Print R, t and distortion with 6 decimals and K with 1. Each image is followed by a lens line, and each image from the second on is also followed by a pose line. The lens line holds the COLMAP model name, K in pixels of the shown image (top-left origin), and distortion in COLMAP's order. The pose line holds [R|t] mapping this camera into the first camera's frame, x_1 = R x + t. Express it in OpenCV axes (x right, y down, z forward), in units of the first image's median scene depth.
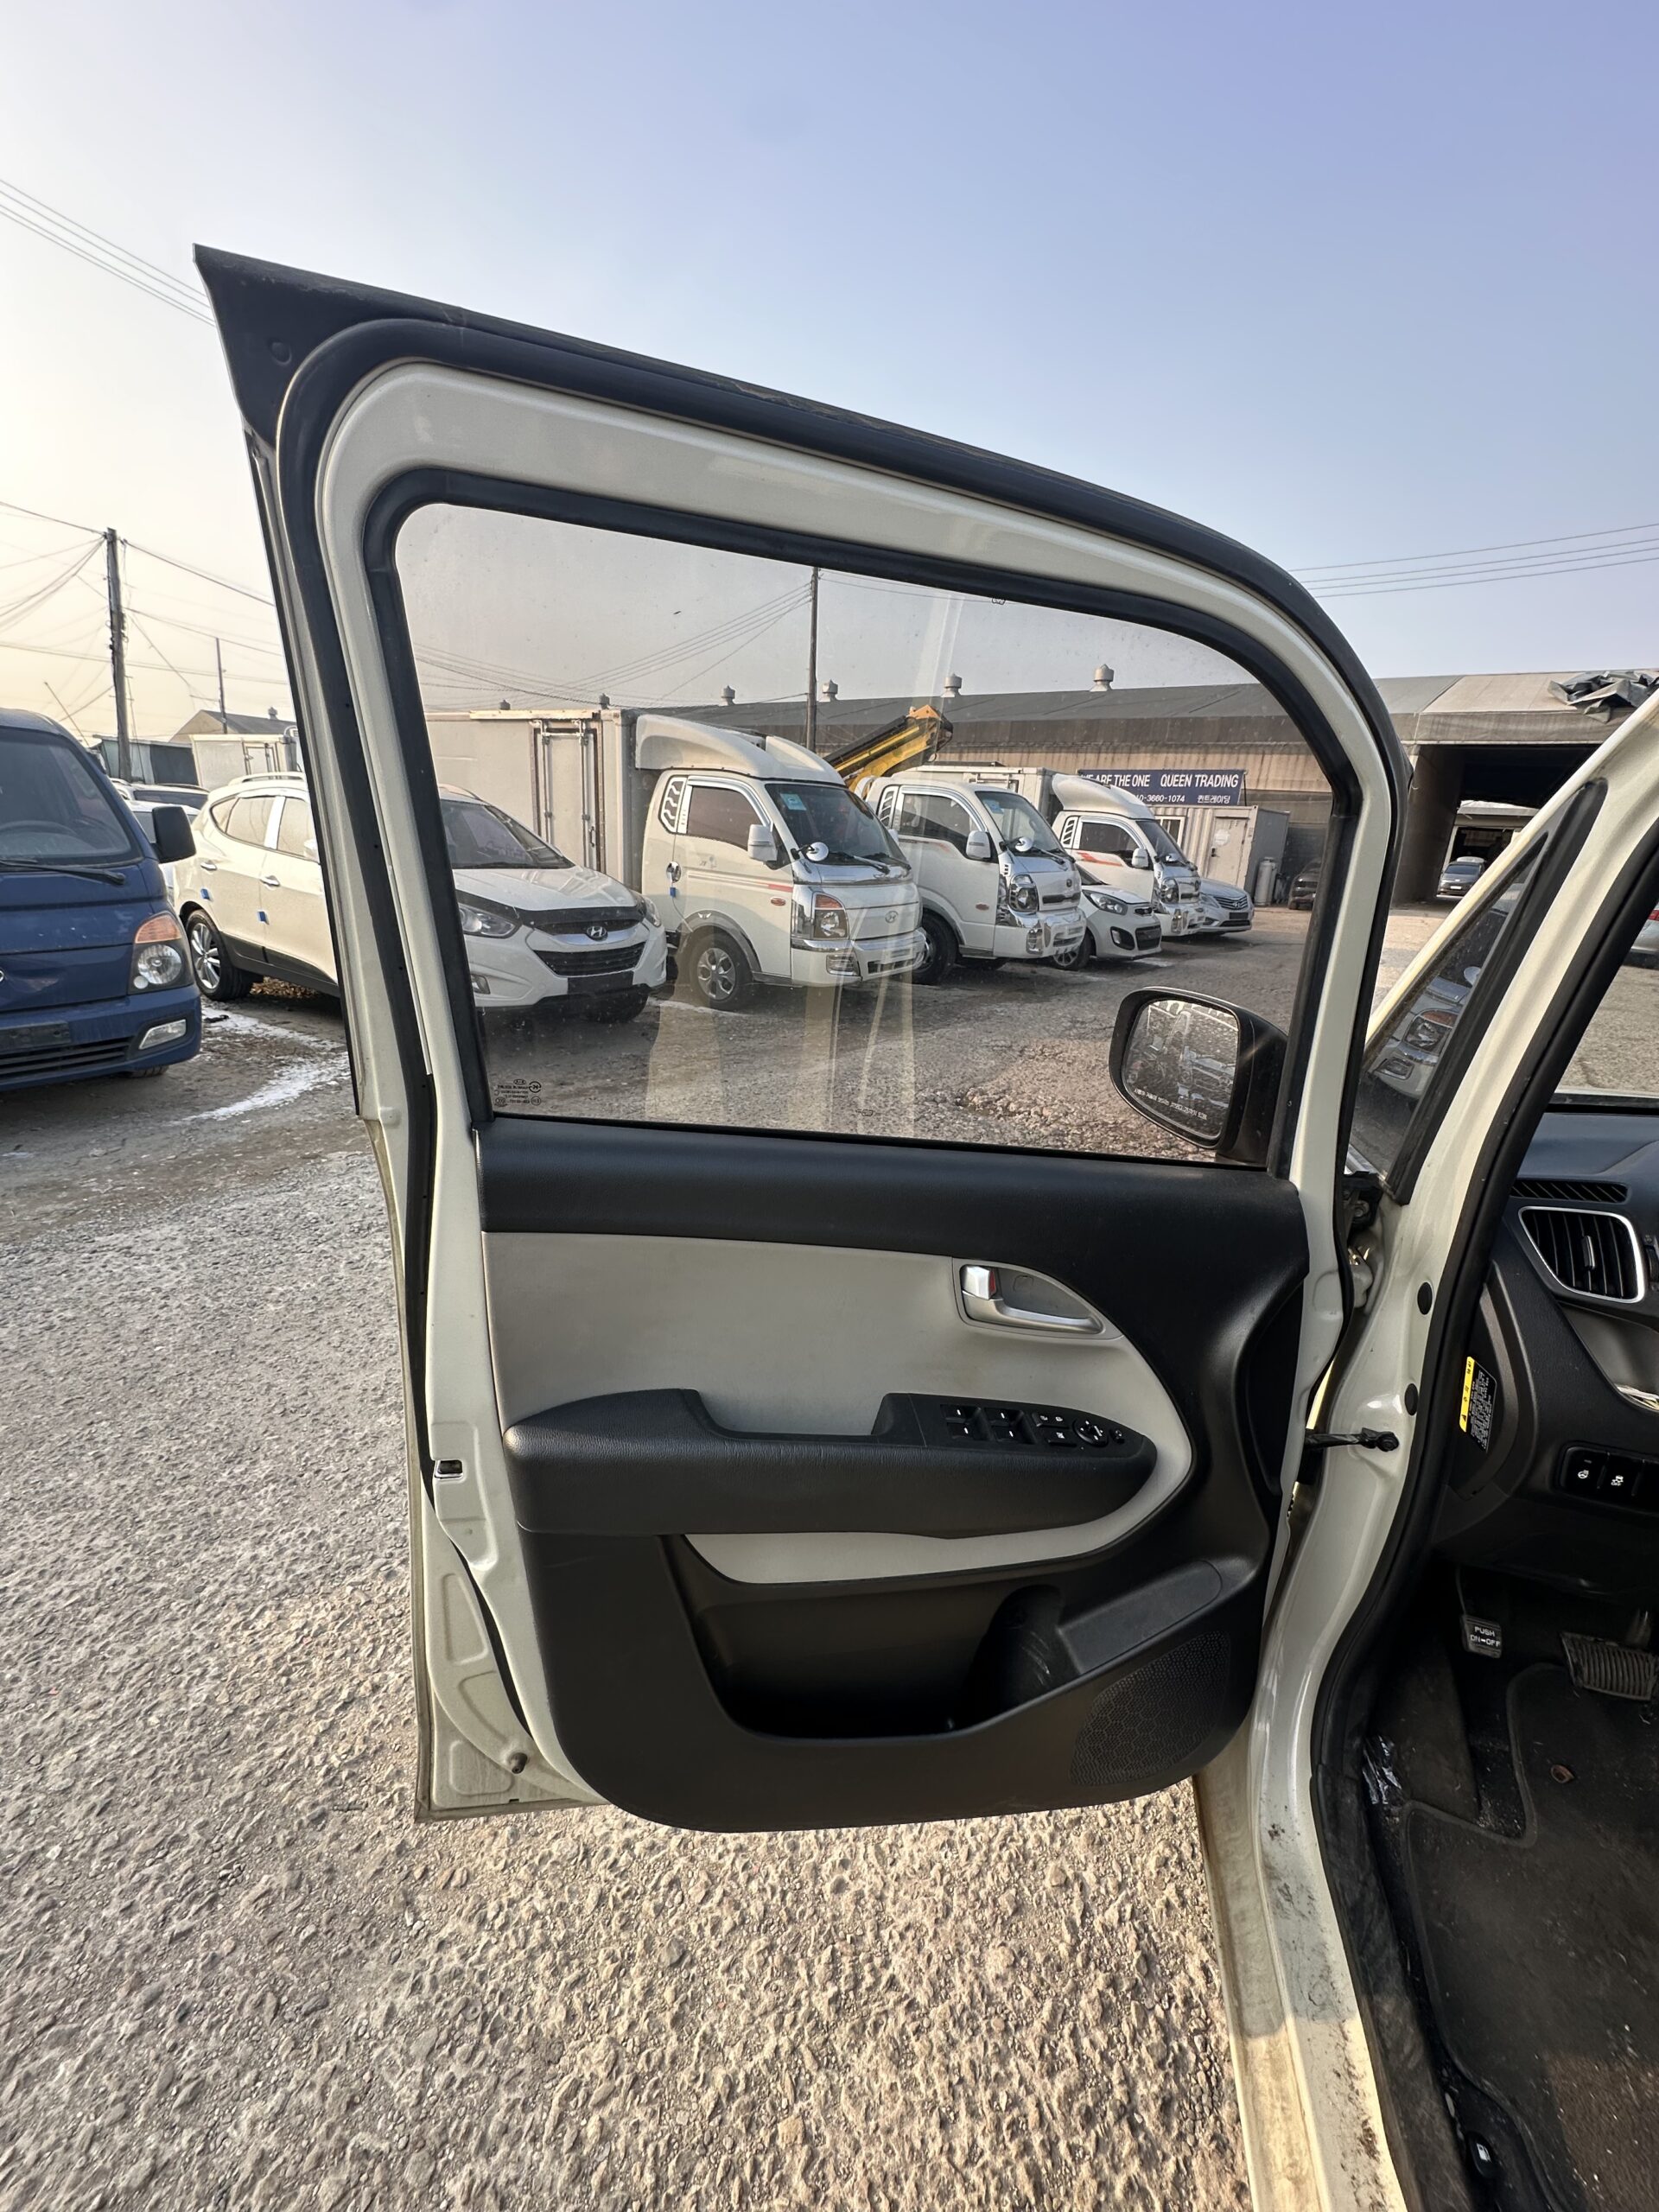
lens RADIAL K [[882.5, 0, 829.5], [0, 882.5, 1106.0], [0, 0, 1]] dist [-0.004874, 0.000088]
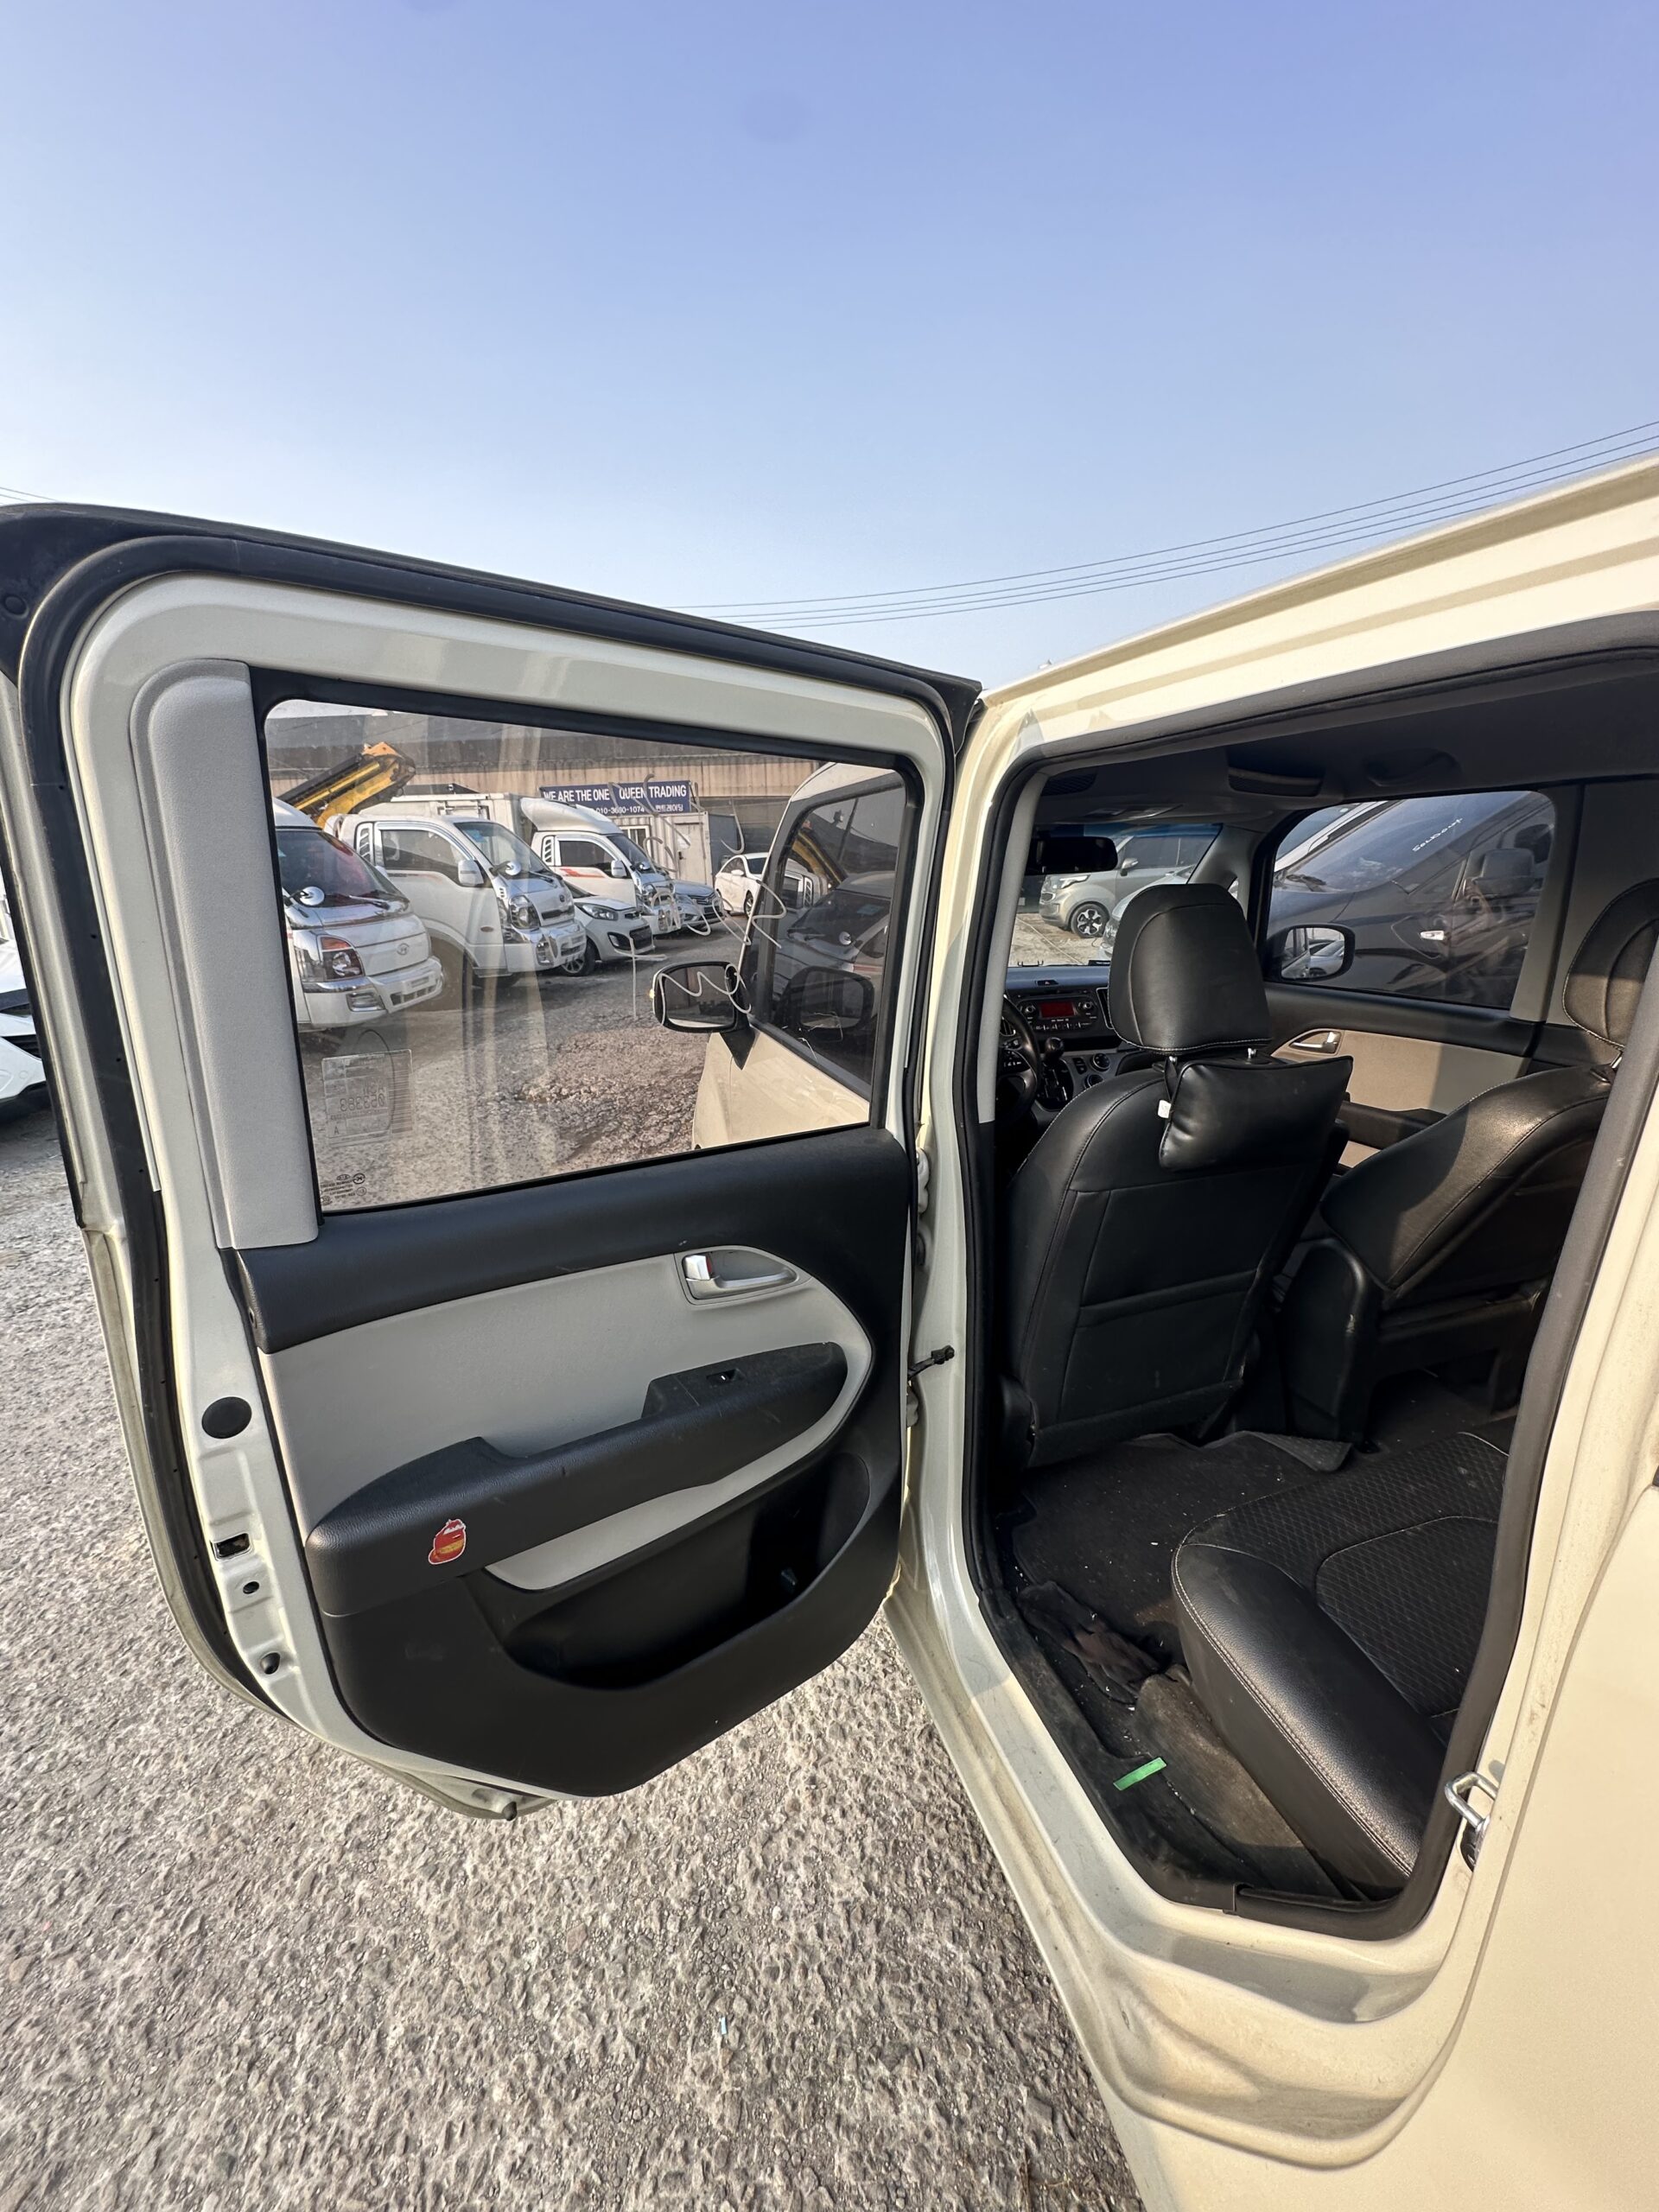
lens RADIAL K [[892.2, 0, 827.8], [0, 892.2, 1098.6], [0, 0, 1]] dist [-0.003422, 0.000034]
pose [[0.847889, -0.216092, 0.484137, -0.048198], [0.226550, 0.973272, 0.037648, 0.029608], [-0.479332, 0.077760, 0.874182, -0.139235]]
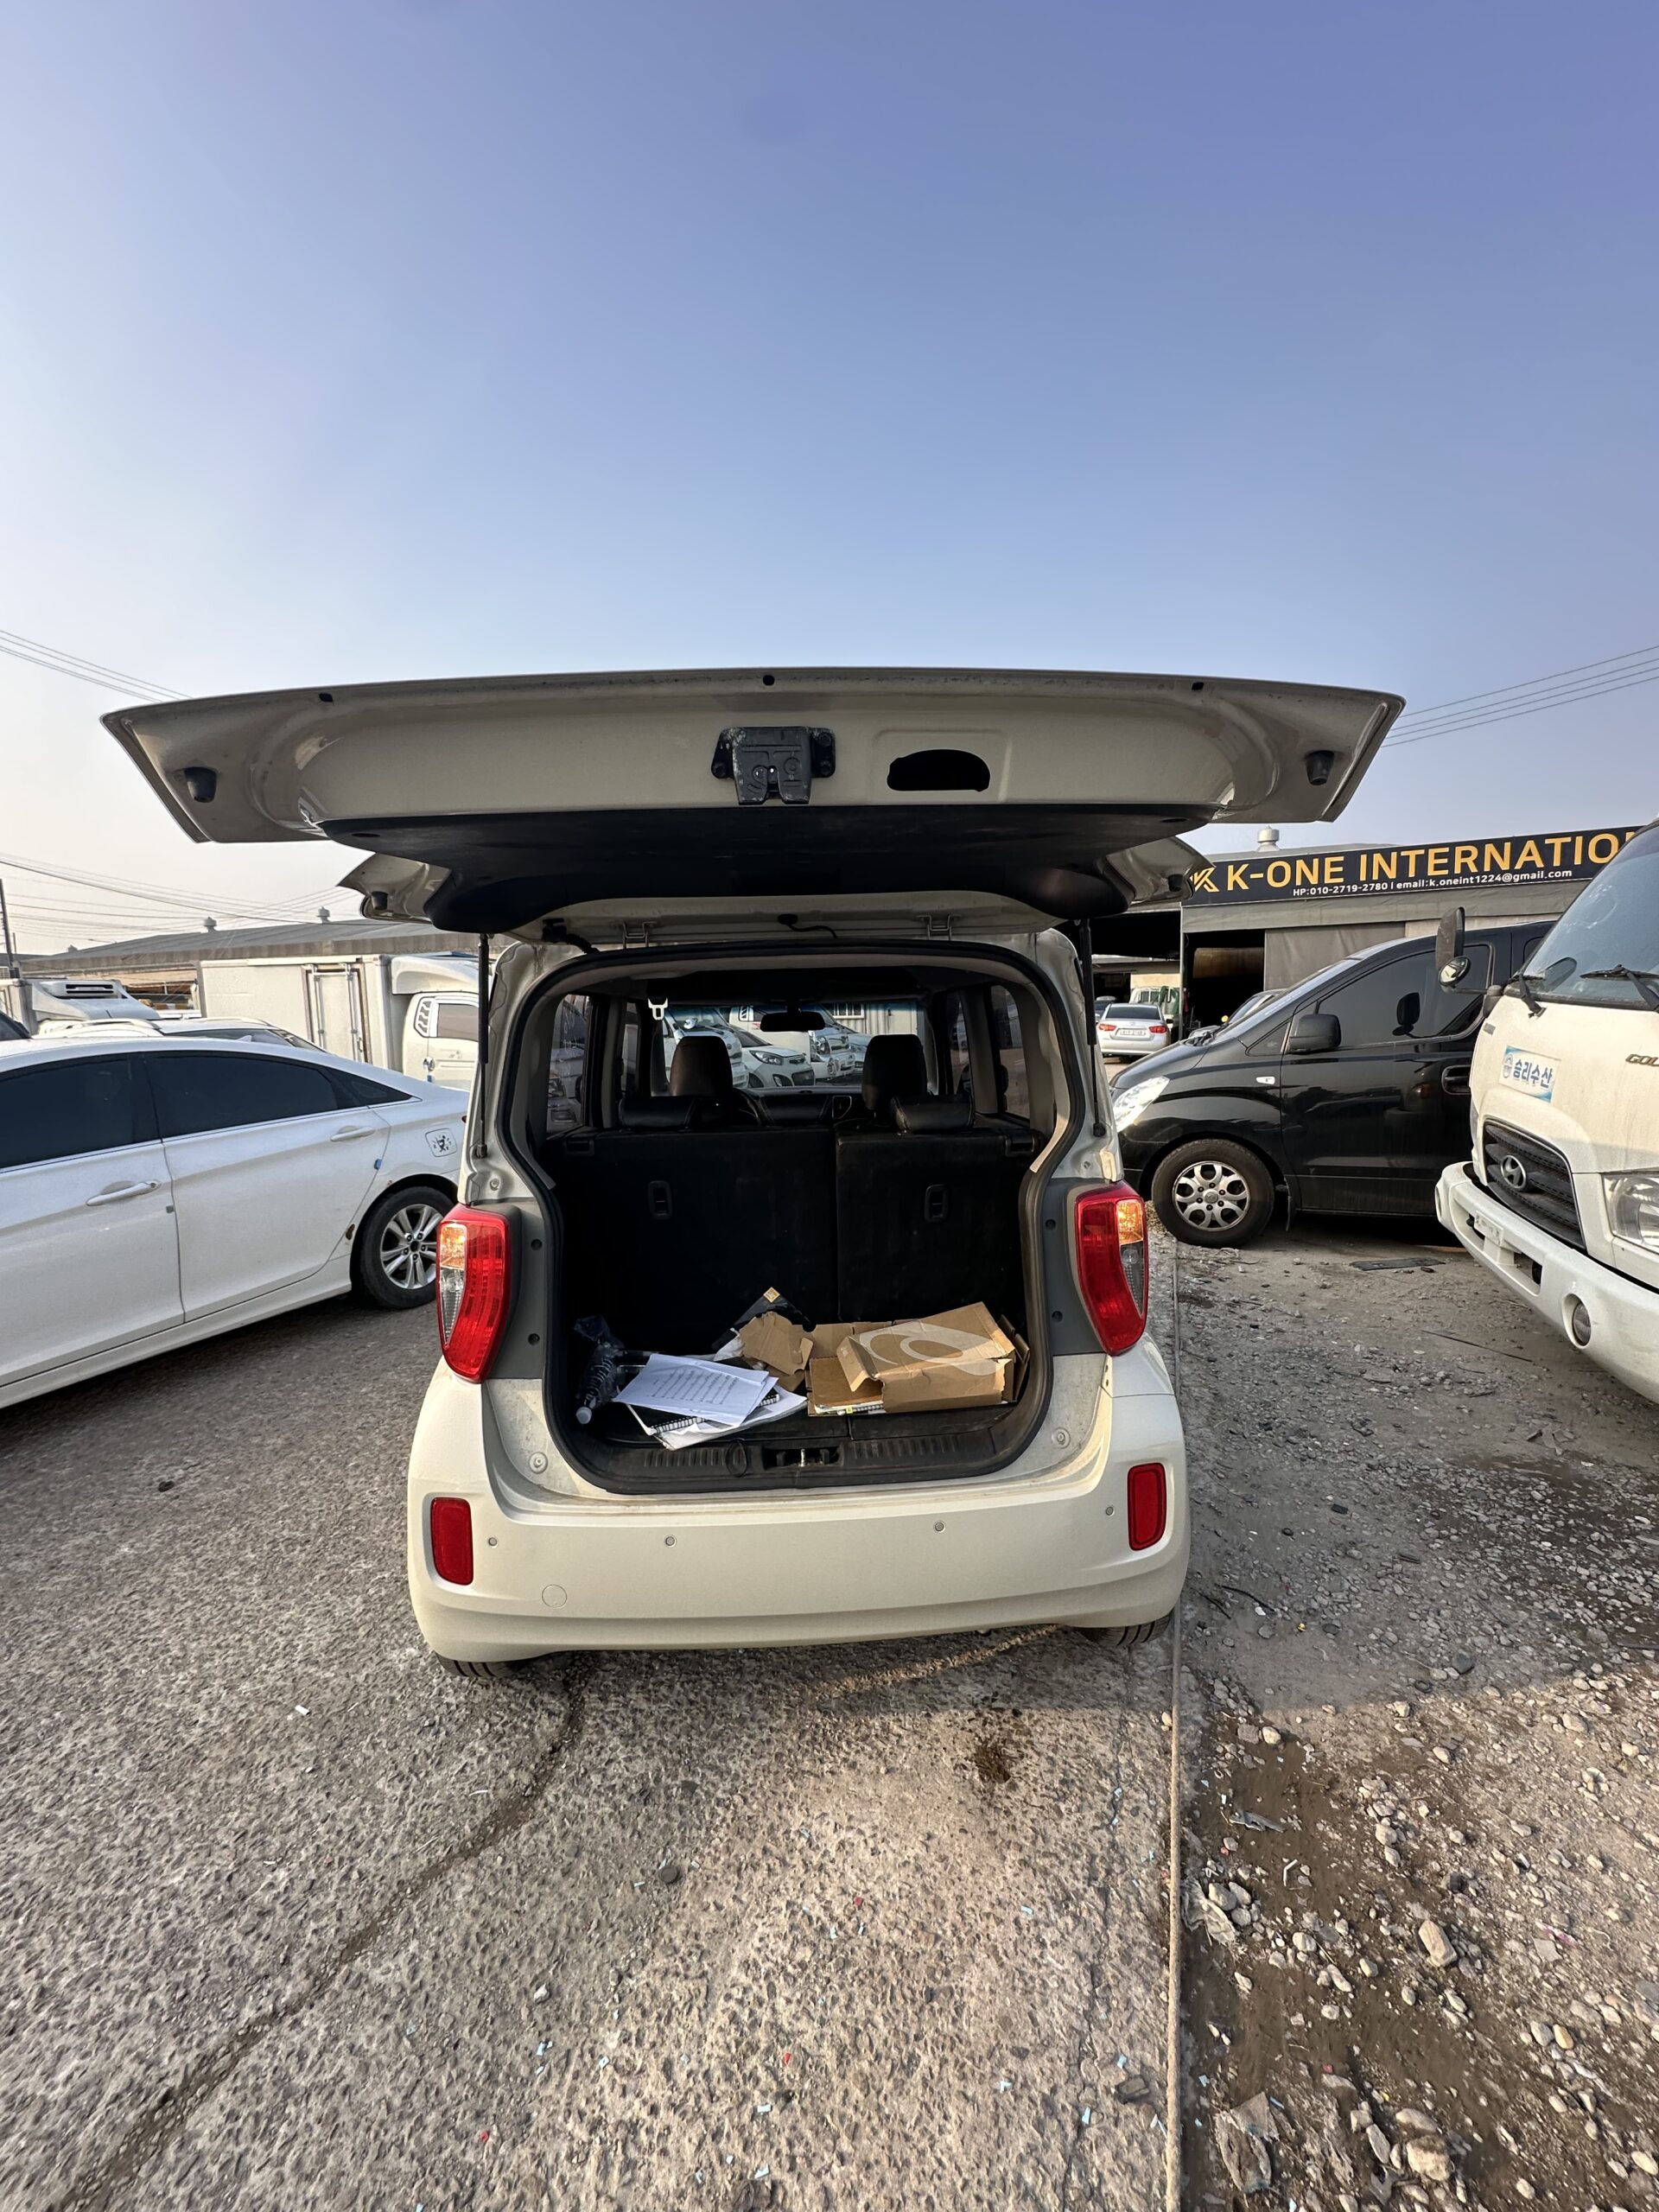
lens RADIAL K [[882.5, 0, 829.5], [0, 882.5, 1106.0], [0, 0, 1]] dist [-0.004874, 0.000088]
pose [[0.957229, -0.107878, 0.268469, 0.041810], [0.156915, 0.973141, -0.168448, 0.118004], [-0.243086, 0.203370, 0.948446, -0.409121]]
